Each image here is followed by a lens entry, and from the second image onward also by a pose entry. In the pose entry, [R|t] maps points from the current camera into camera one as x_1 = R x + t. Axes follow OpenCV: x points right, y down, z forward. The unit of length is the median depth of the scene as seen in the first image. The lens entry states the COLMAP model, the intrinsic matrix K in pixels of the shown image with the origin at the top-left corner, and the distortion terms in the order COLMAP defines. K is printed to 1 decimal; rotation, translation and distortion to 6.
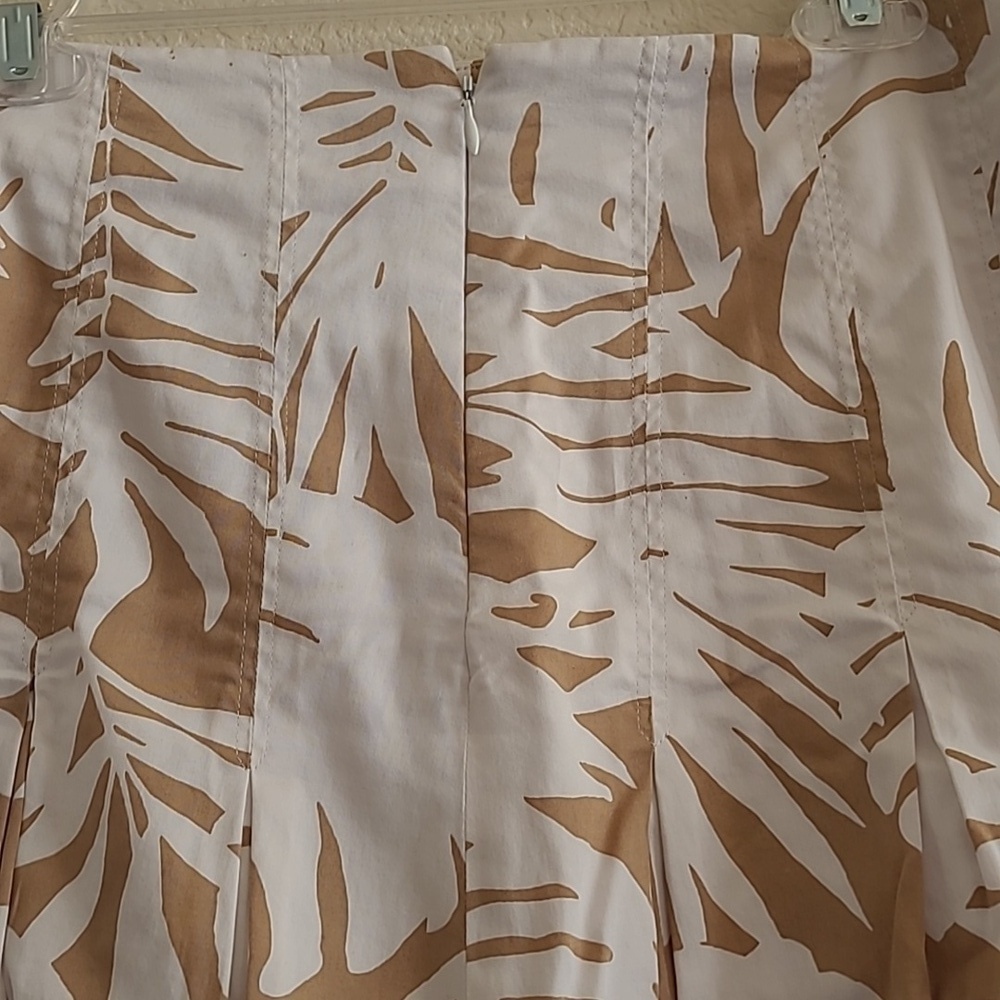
lens RADIAL K [[1794.0, 0, 482.9], [0, 1794.0, 499.8], [0, 0, 1]] dist [0.020543, 0.251009]
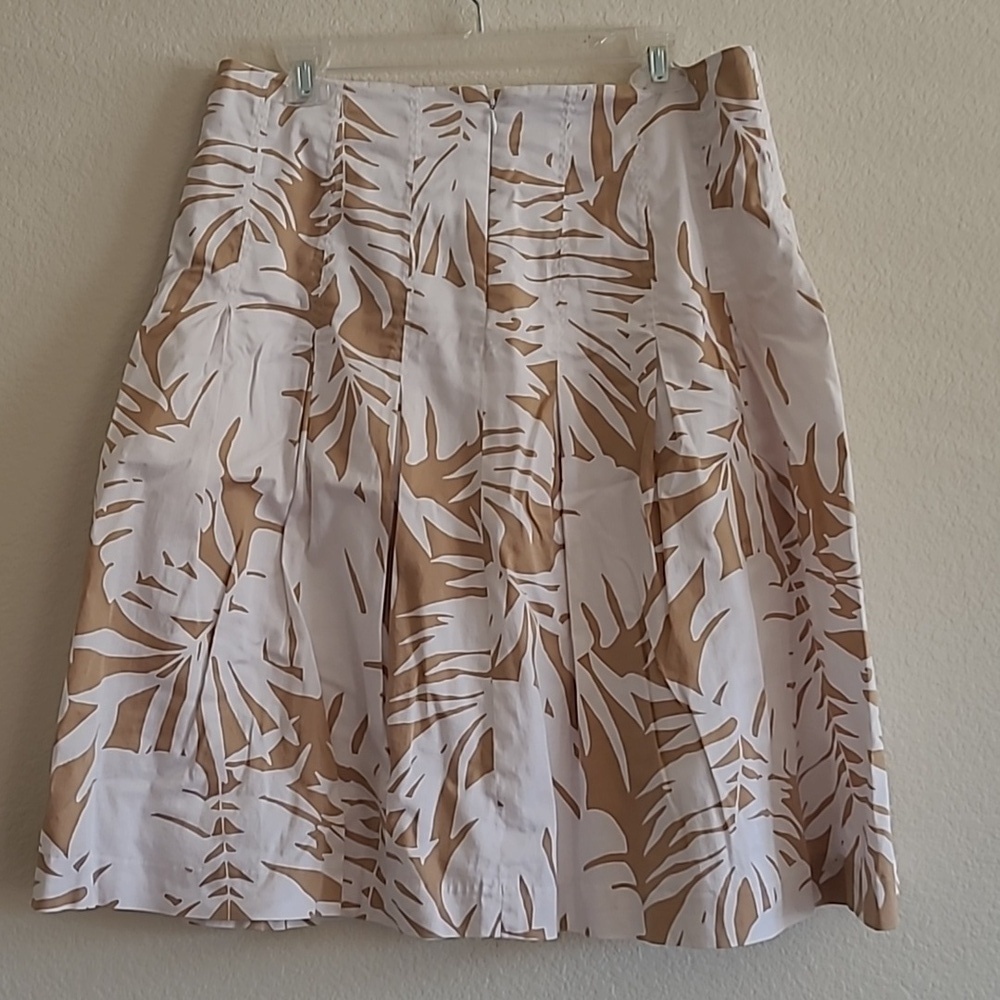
lens RADIAL K [[1794.0, 0, 482.9], [0, 1794.0, 499.8], [0, 0, 1]] dist [0.020543, 0.251009]
pose [[0.999392, 0.031510, 0.014932, -0.041948], [-0.033444, 0.987381, 0.154793, -0.082337], [-0.009866, -0.155198, 0.987834, -1.496227]]
